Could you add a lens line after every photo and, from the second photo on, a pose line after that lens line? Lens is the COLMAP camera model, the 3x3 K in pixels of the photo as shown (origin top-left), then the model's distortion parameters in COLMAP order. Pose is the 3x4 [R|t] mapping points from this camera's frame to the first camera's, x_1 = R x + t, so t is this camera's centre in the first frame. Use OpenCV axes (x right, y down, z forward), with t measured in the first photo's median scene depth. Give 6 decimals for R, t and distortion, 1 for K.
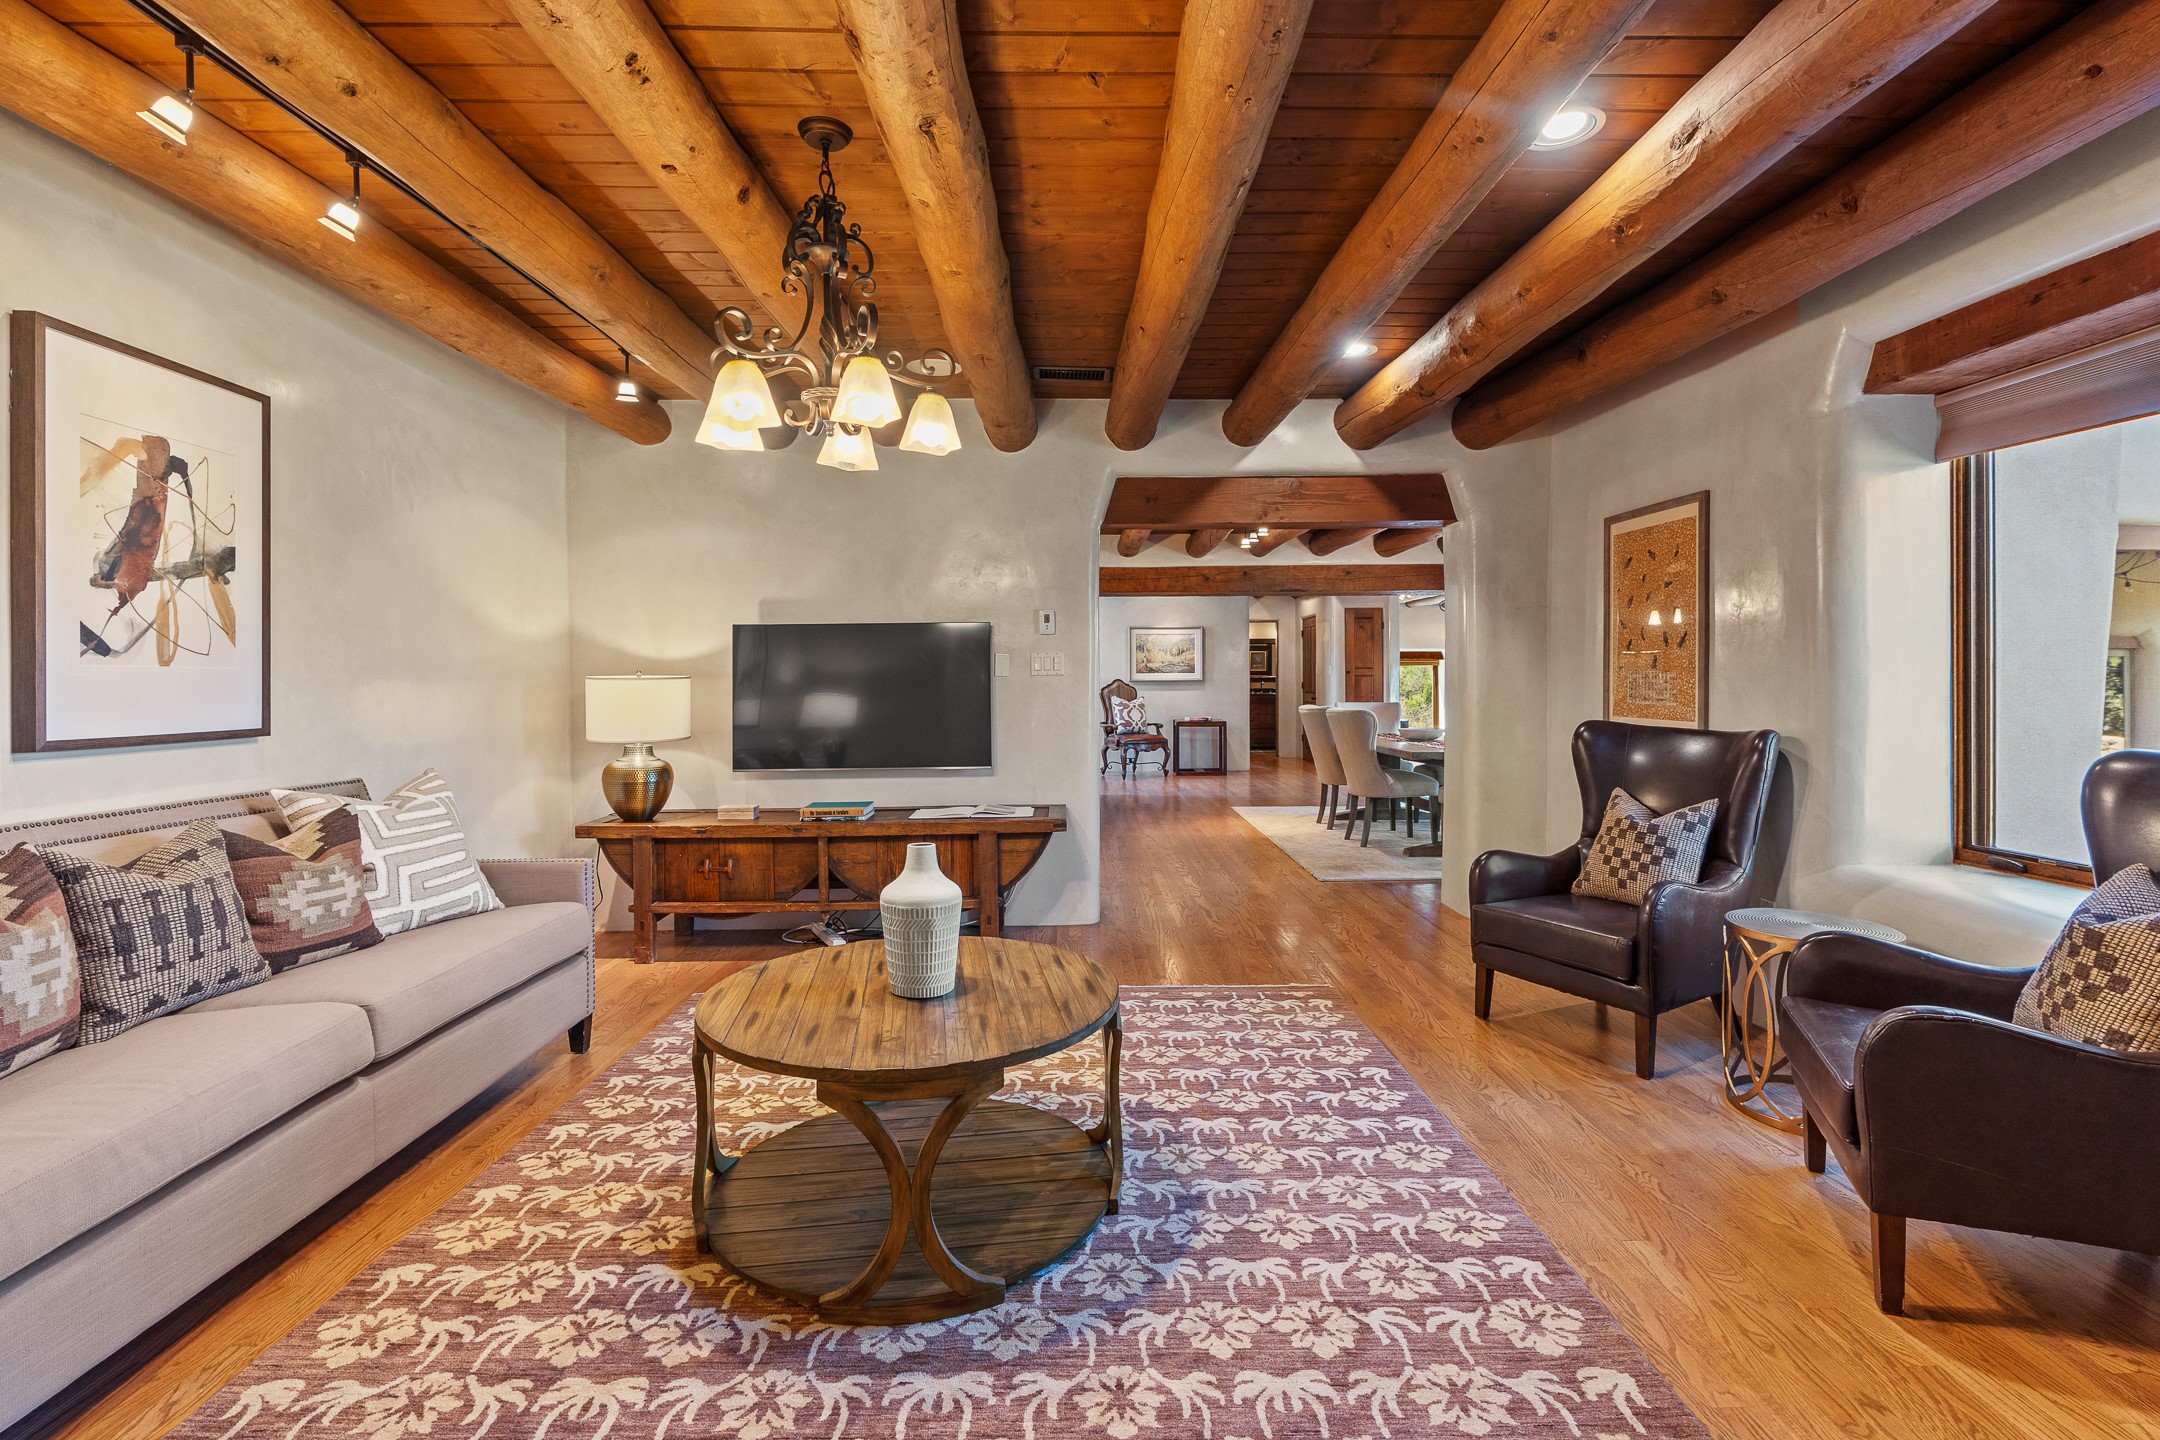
lens RADIAL K [[982.8, 0, 1089.0], [0, 982.8, 679.4], [0, 0, 1]] dist [-0.016303, 0.005365]
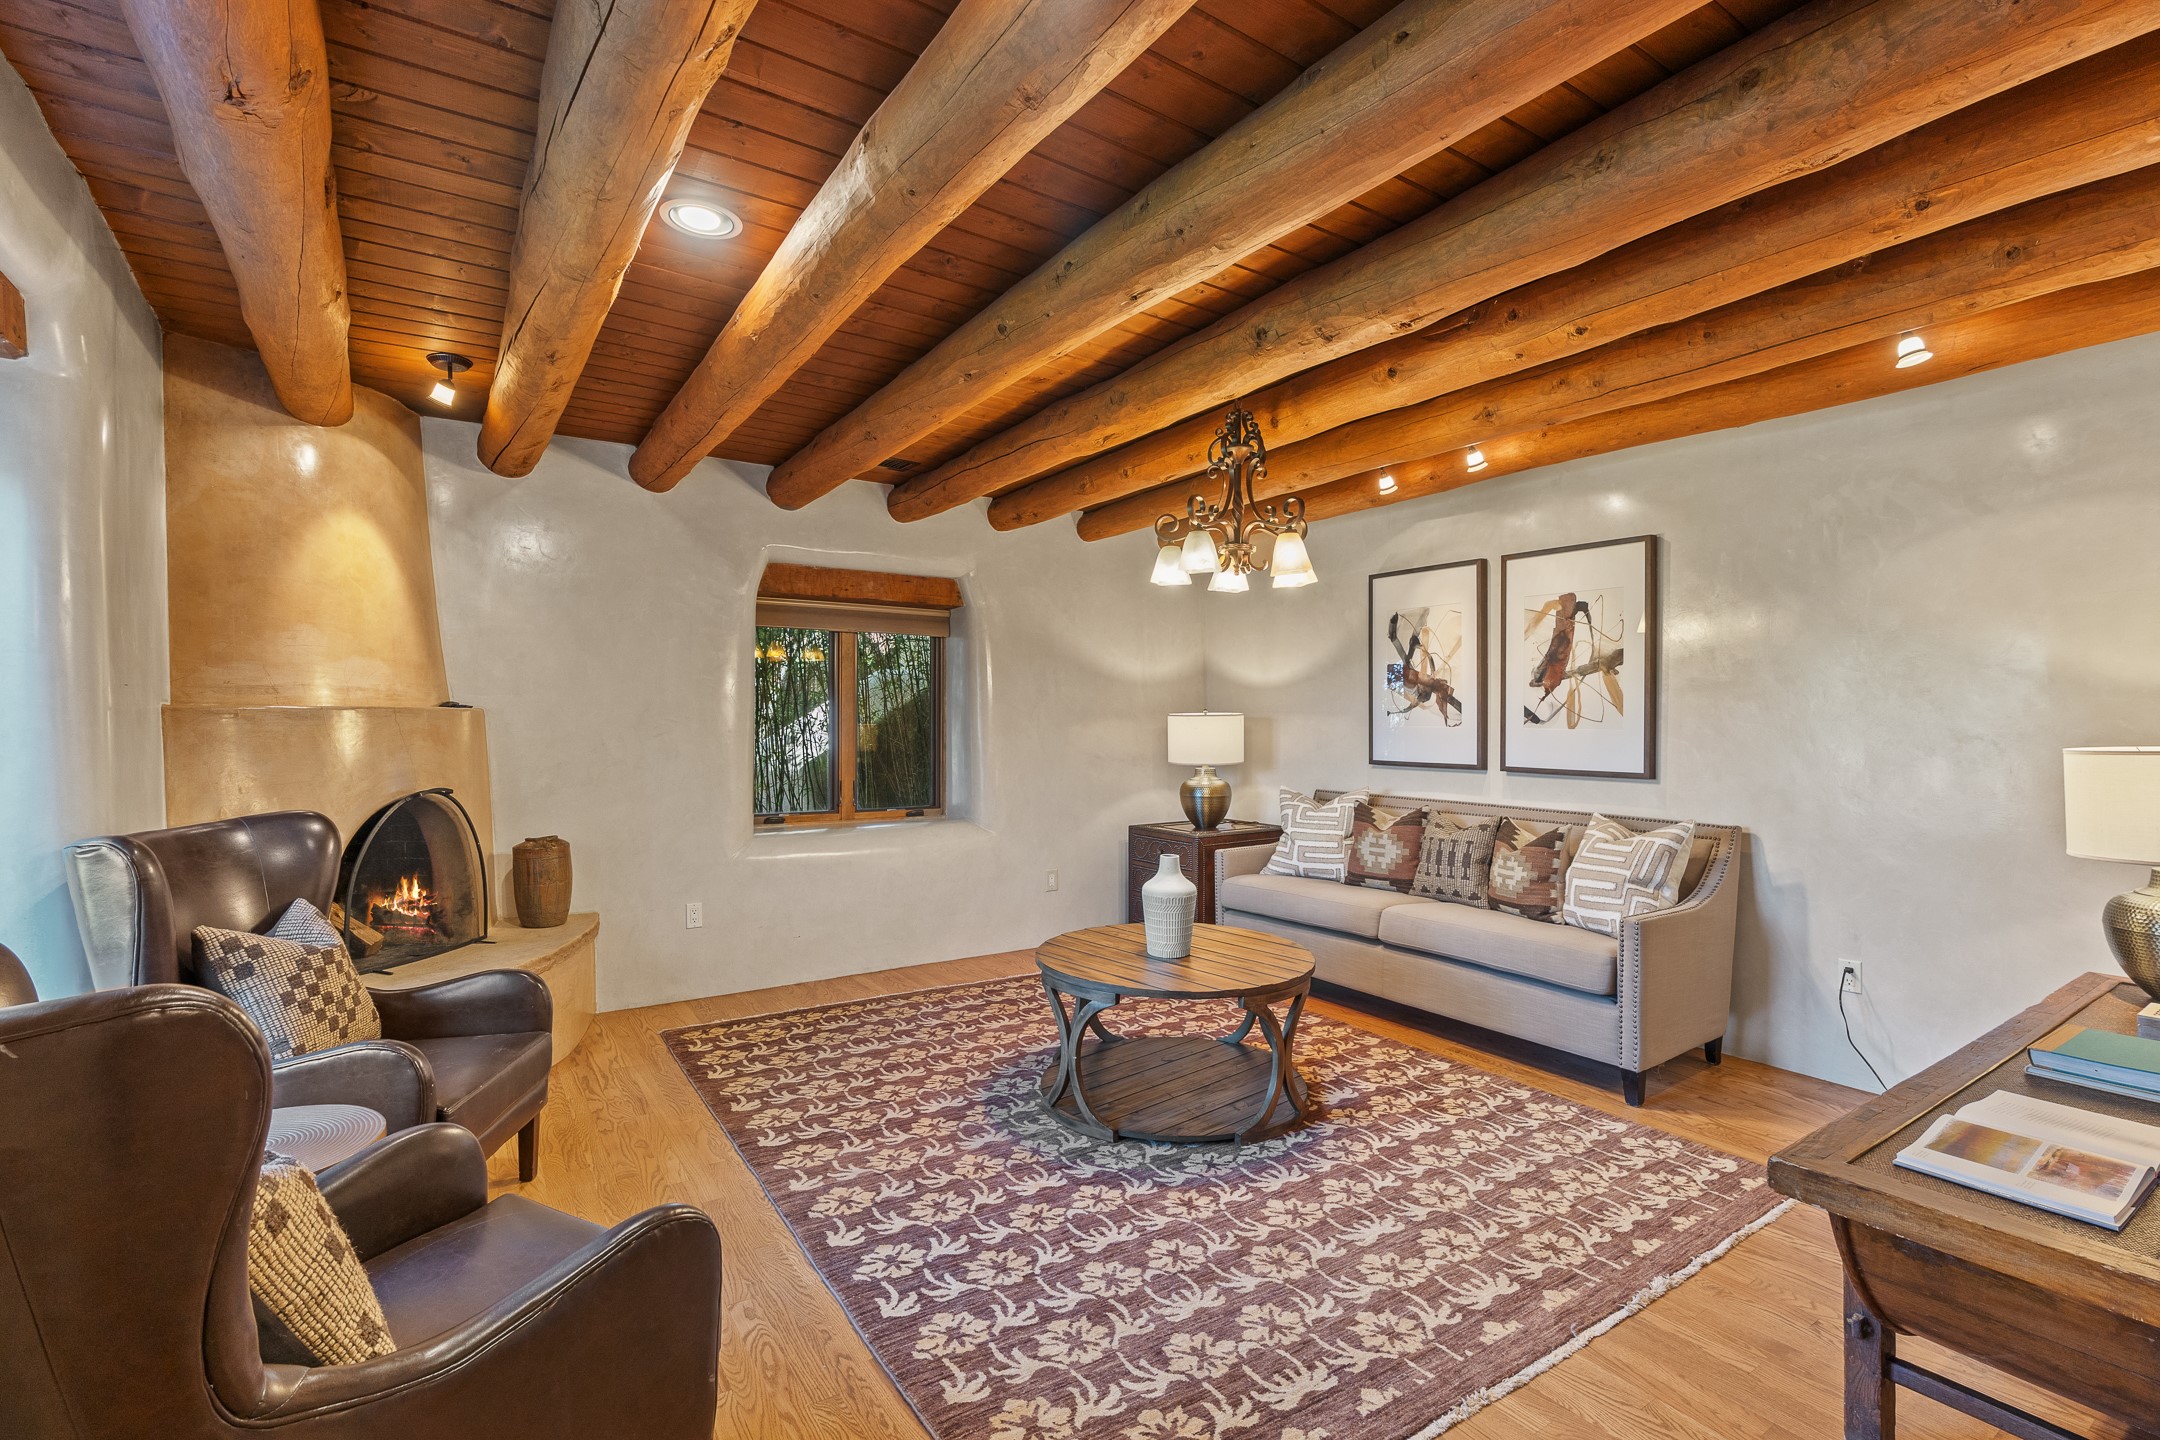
lens RADIAL K [[982.8, 0, 1085.4], [0, 982.8, 714.2], [0, 0, 1]] dist [-0.016303, 0.005365]
pose [[-0.845329, 0.001271, -0.534245, 0.604608], [0.000731, 0.999999, 0.001222, -0.038380], [0.534246, 0.000643, -0.845329, 1.815586]]
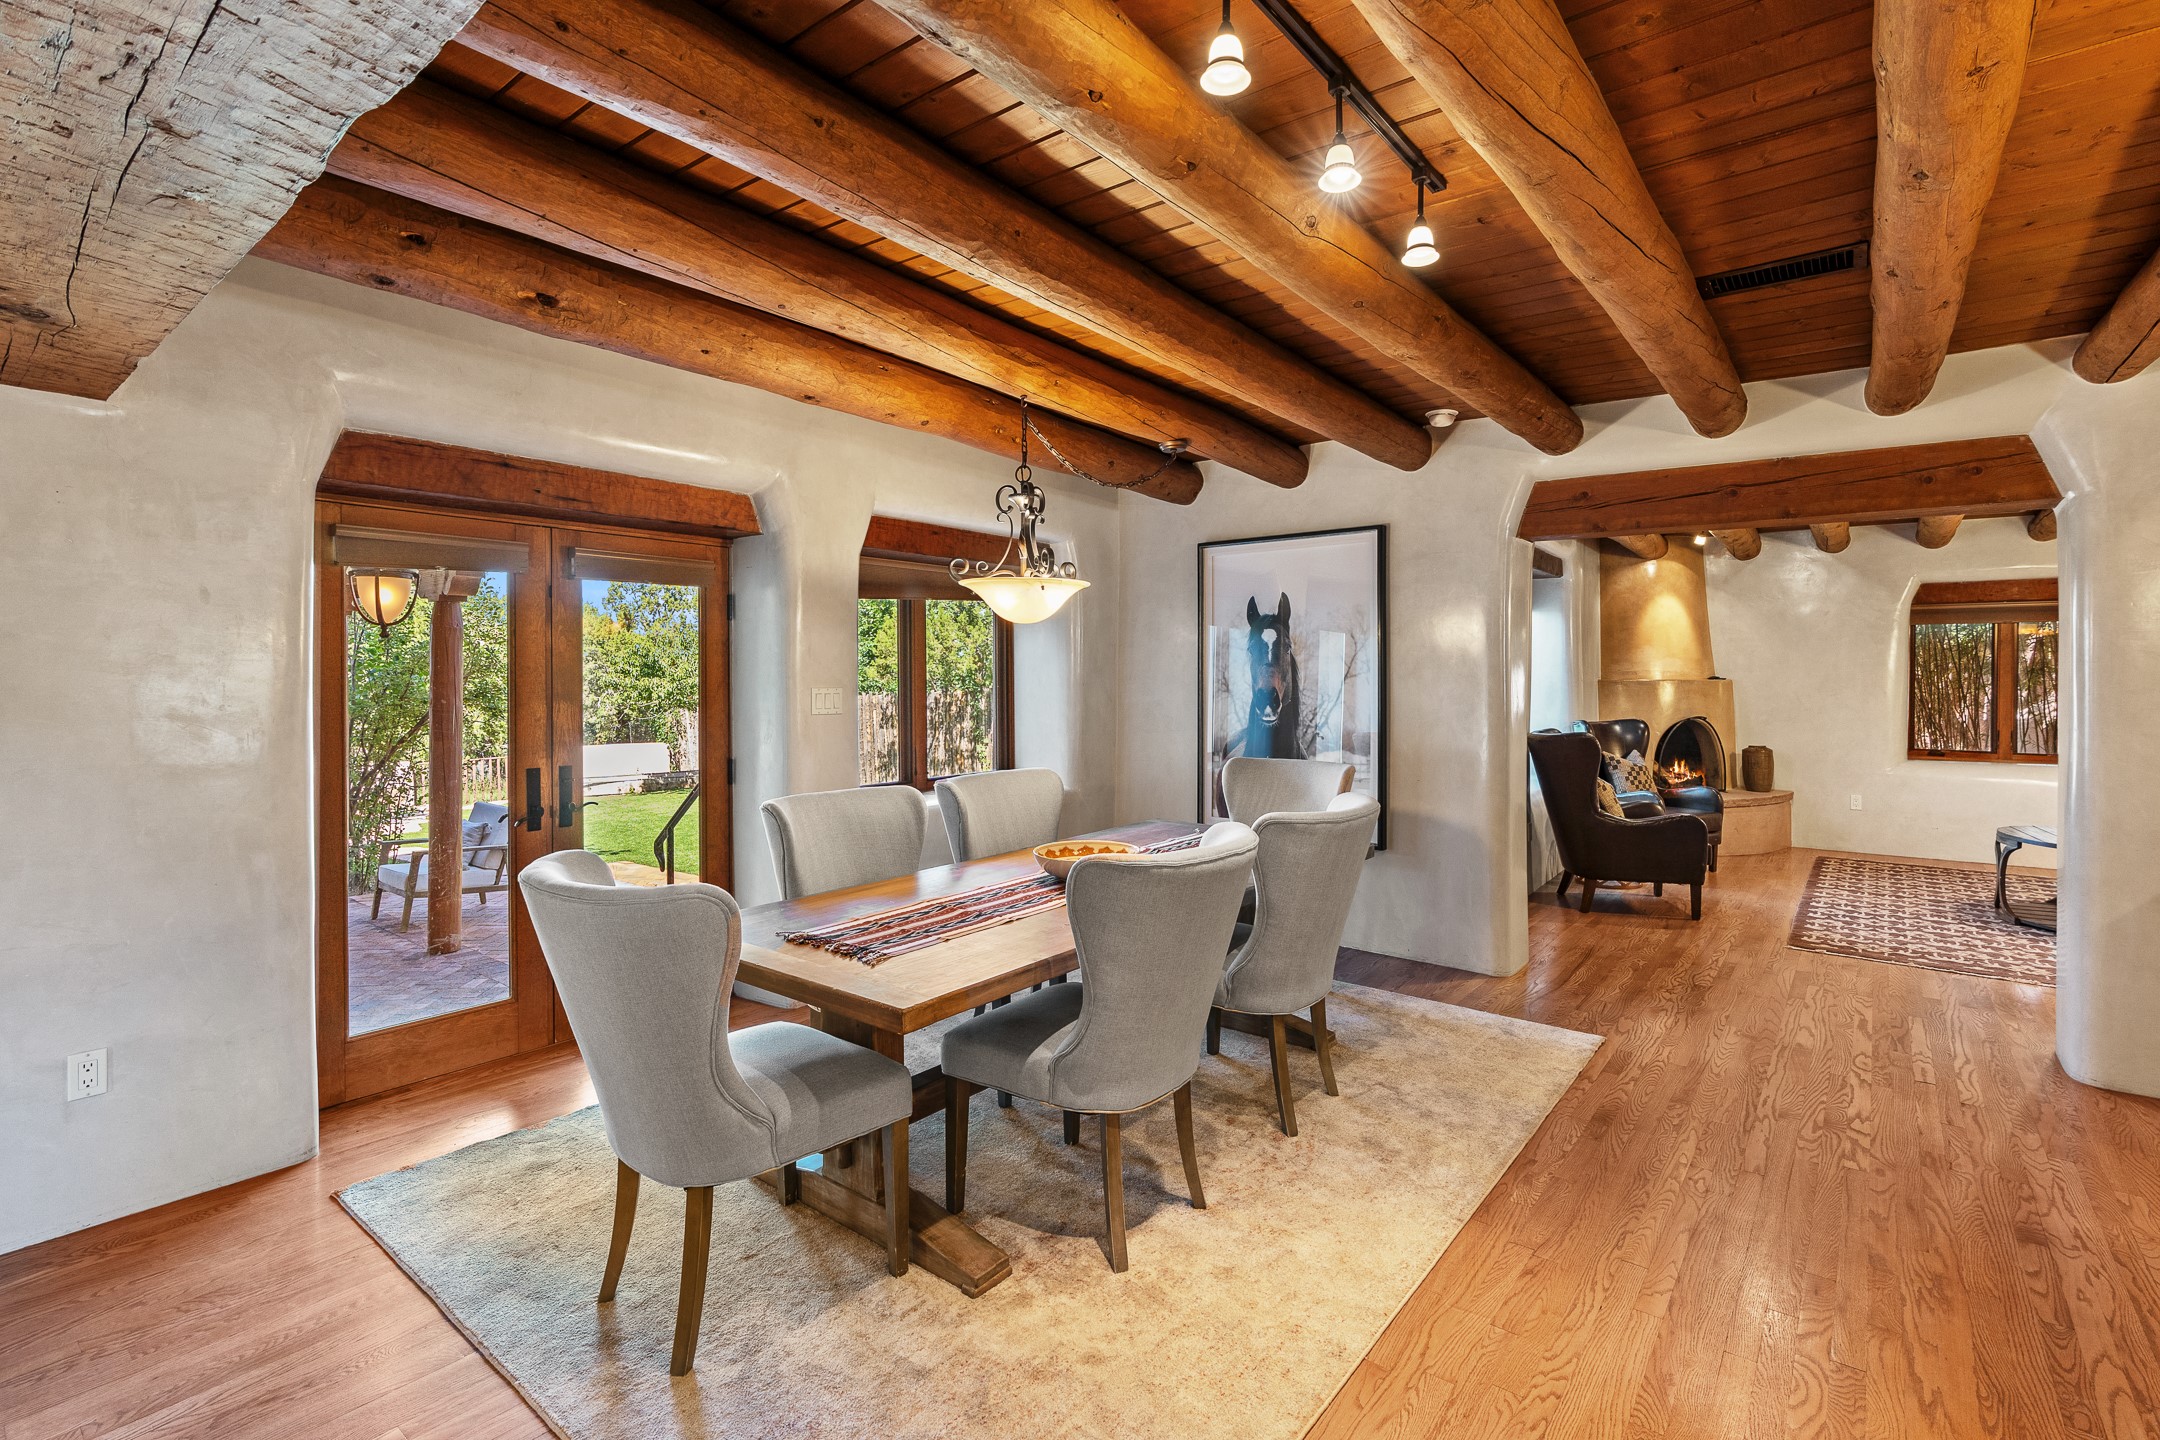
lens RADIAL K [[982.8, 0, 1109.0], [0, 982.8, 692.5], [0, 0, 1]] dist [-0.016303, 0.005365]
pose [[-0.779070, -0.006276, 0.626906, 0.199400], [0.003198, 0.999897, 0.013984, -0.055318], [-0.626929, 0.012899, -0.778969, 3.544899]]
